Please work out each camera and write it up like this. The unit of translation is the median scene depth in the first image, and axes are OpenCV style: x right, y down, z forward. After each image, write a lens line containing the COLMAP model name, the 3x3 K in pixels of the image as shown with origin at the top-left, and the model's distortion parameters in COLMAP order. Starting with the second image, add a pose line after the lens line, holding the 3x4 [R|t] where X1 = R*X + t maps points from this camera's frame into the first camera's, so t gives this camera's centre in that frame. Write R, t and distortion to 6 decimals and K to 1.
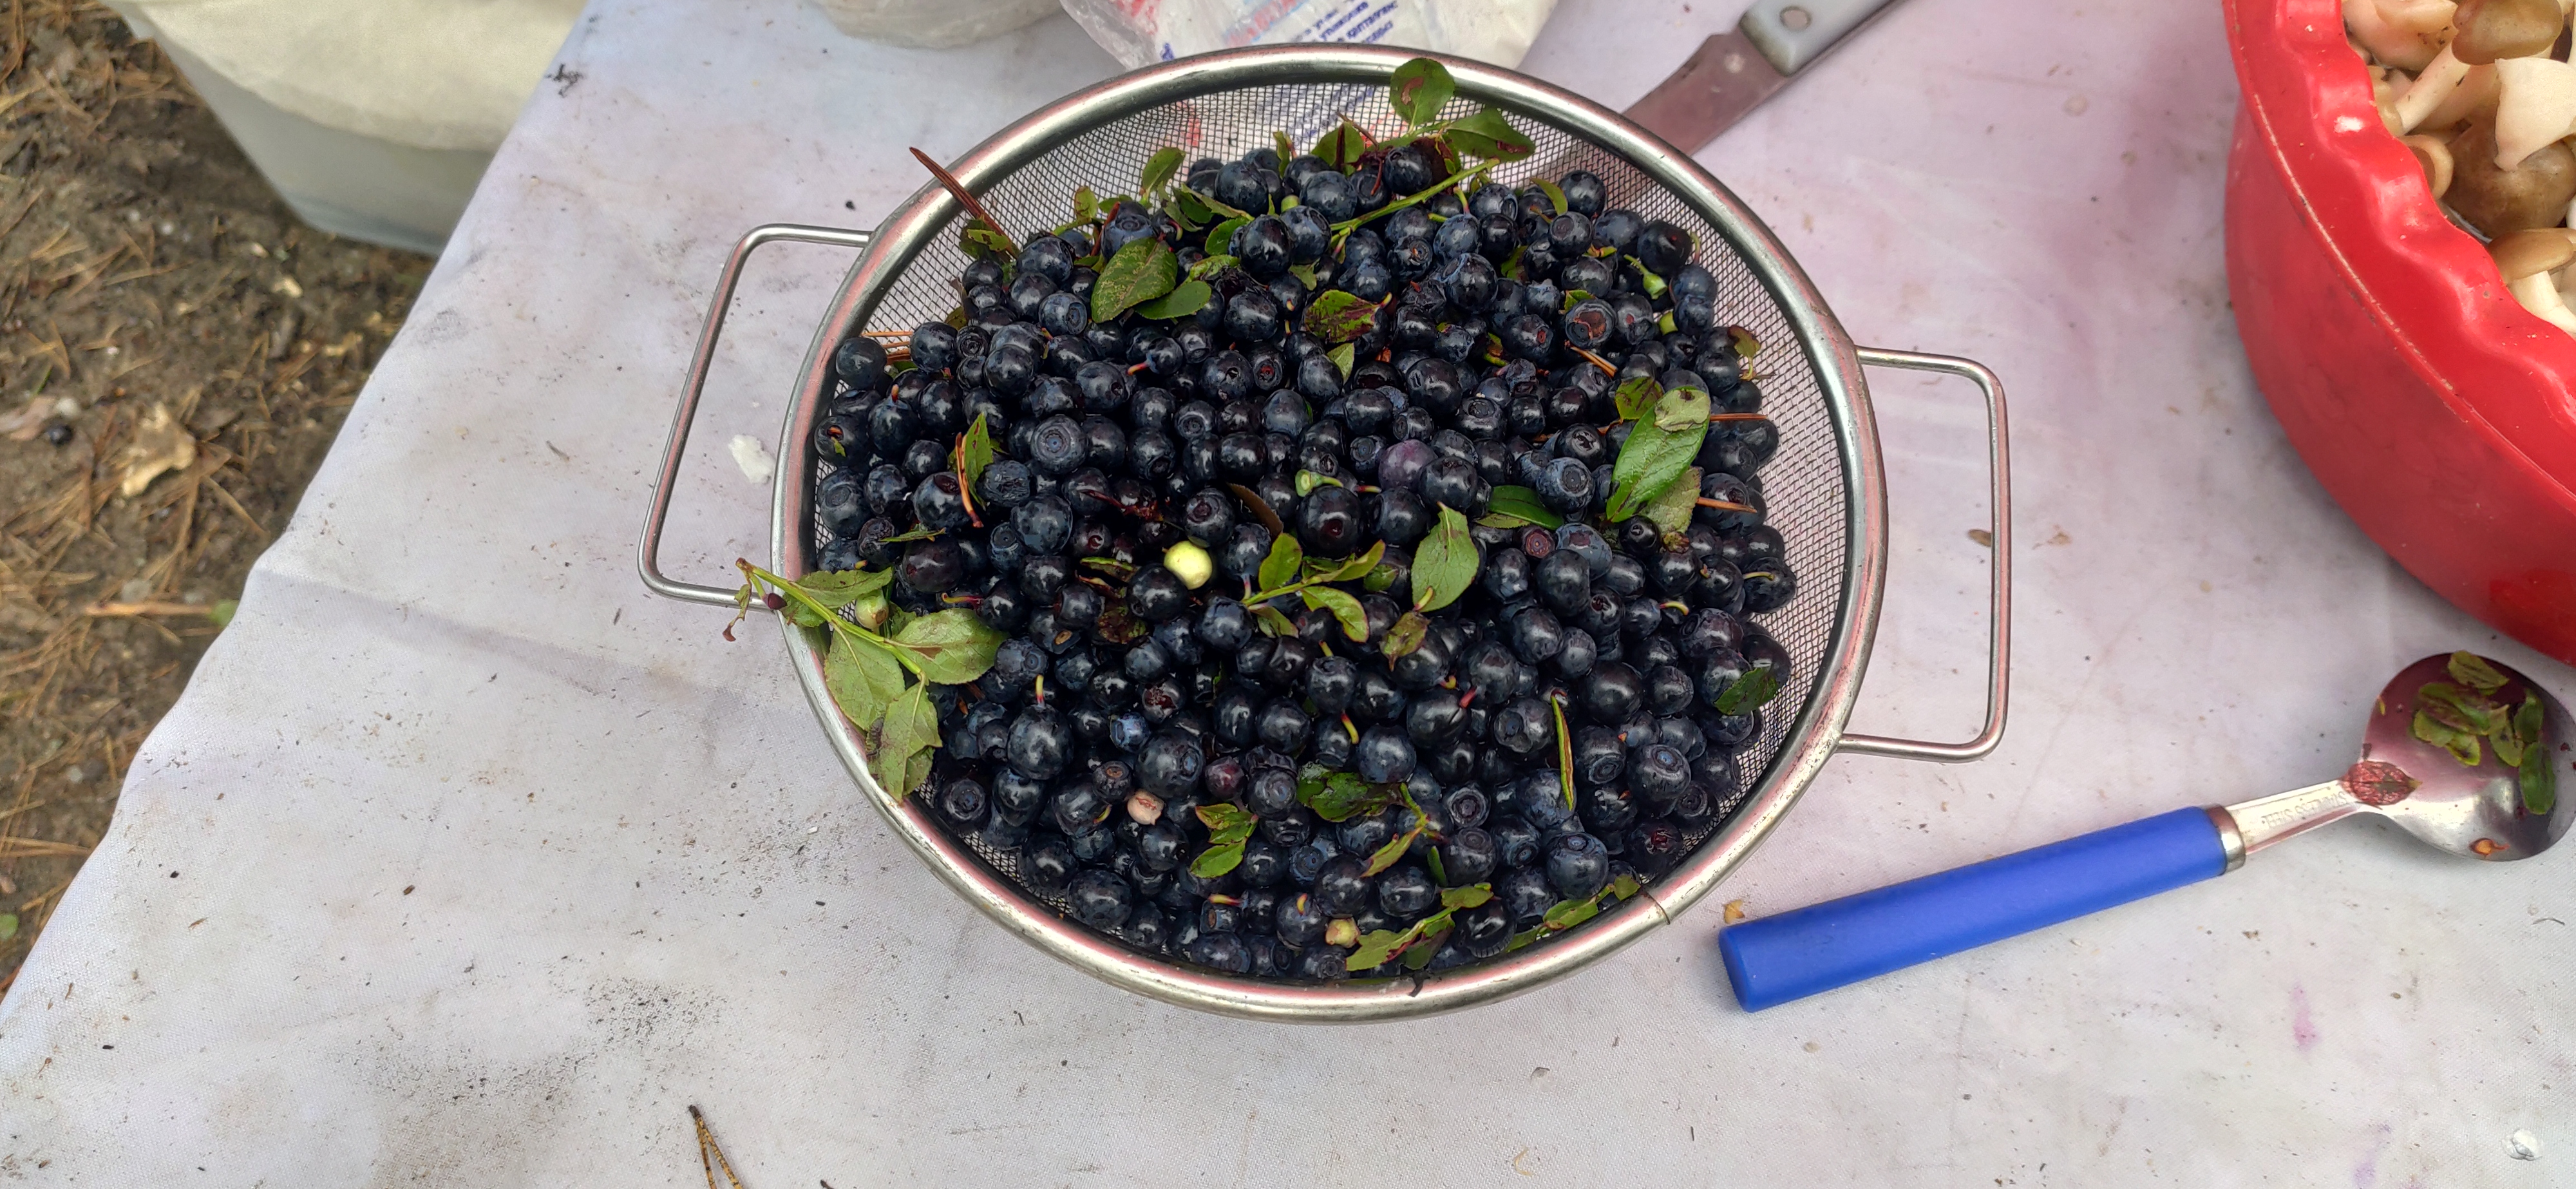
lens RADIAL K [[1972.0, 0, 1282.3], [0, 1972.0, 577.3], [0, 0, 1]] dist [0.061112, -0.139097]
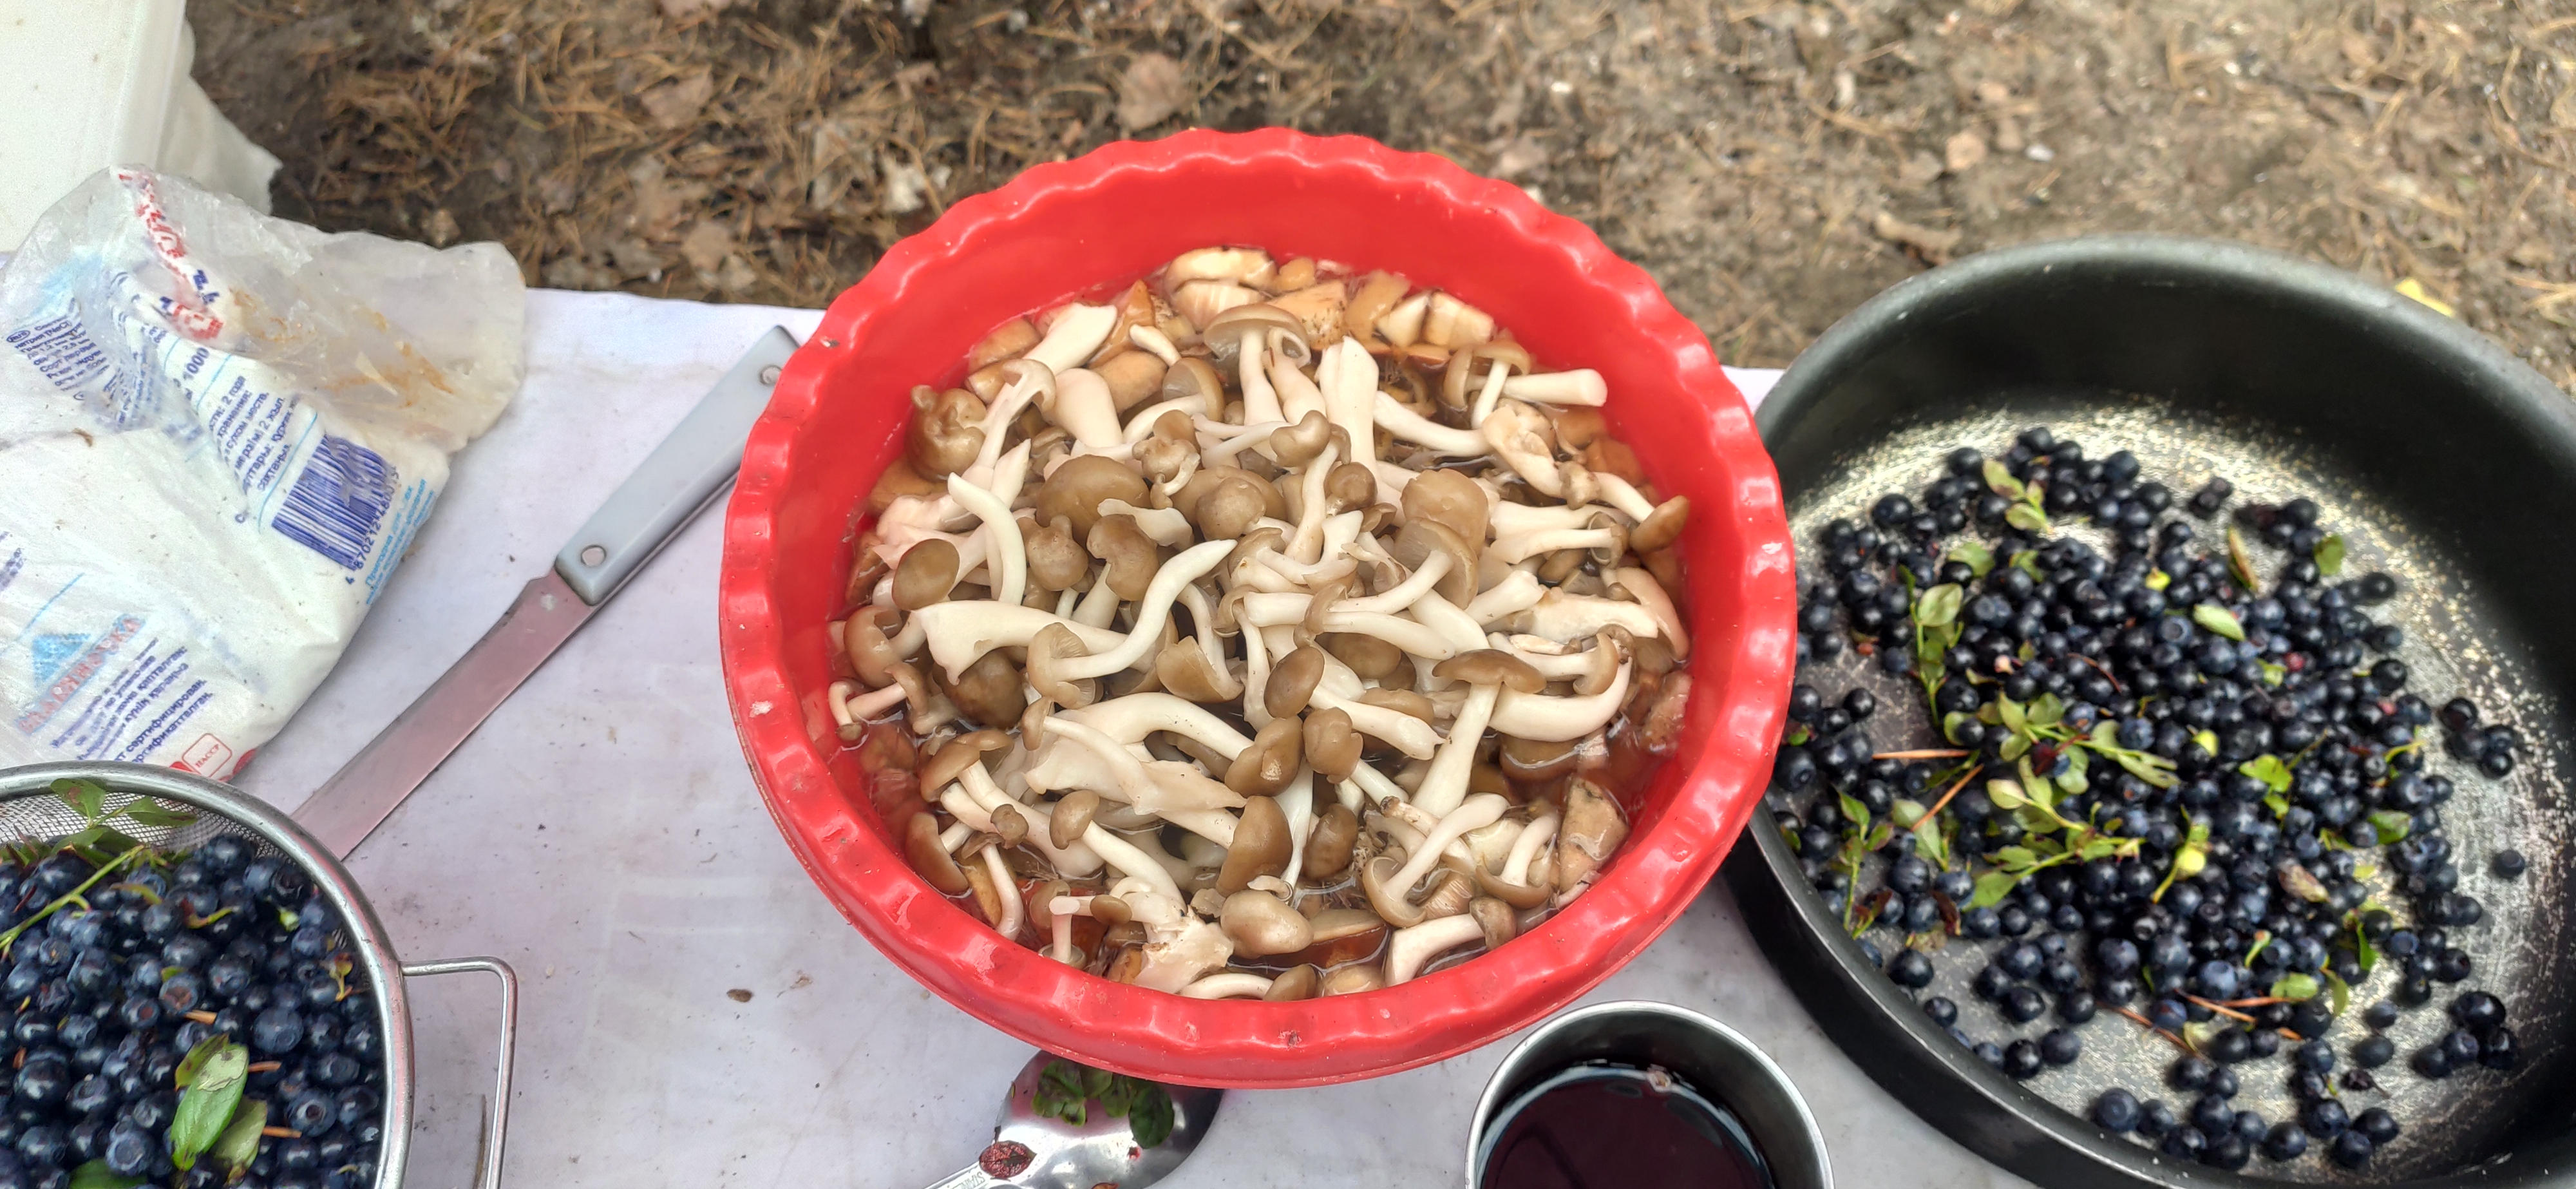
lens RADIAL K [[1963.3, 0, 1288.0], [0, 1963.3, 594.5], [0, 0, 1]] dist [0.089247, -0.145733]
pose [[0.974988, -0.205421, 0.084858, 0.703873], [0.208083, 0.977824, -0.023715, -0.180492], [-0.078104, 0.040779, 0.996111, -0.273413]]
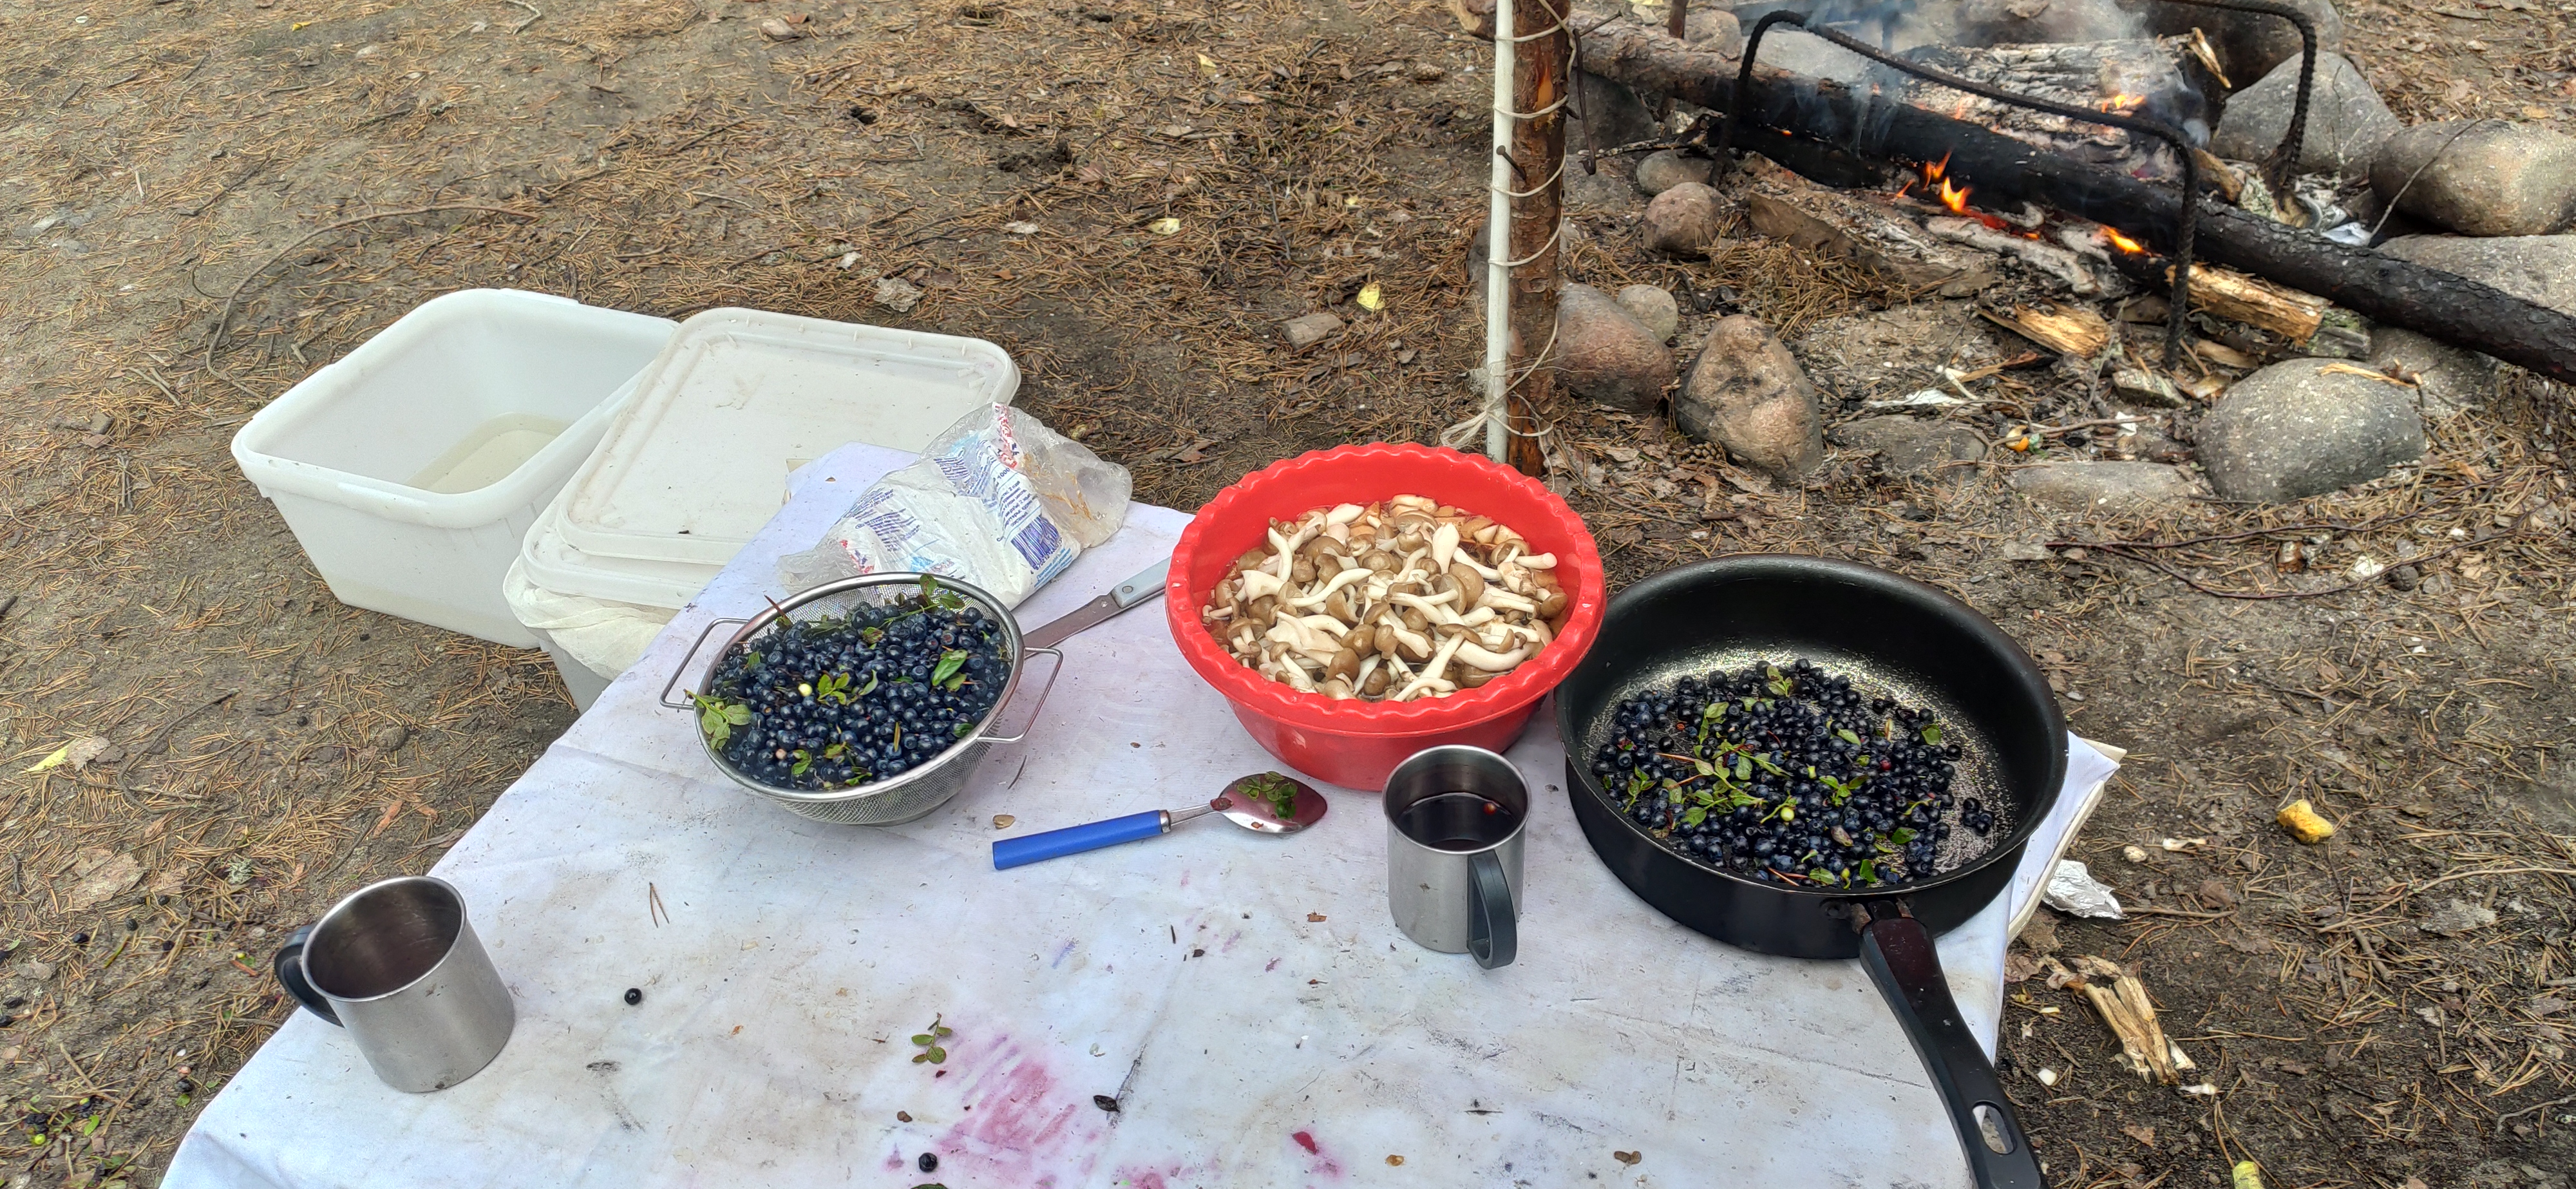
lens RADIAL K [[1963.3, 0, 1288.0], [0, 1963.3, 594.5], [0, 0, 1]] dist [0.089247, -0.145733]
pose [[0.989448, -0.003910, -0.144833, 1.090945], [-0.054240, 0.916948, -0.395302, 0.980089], [0.134350, 0.398987, 0.907061, -1.776505]]
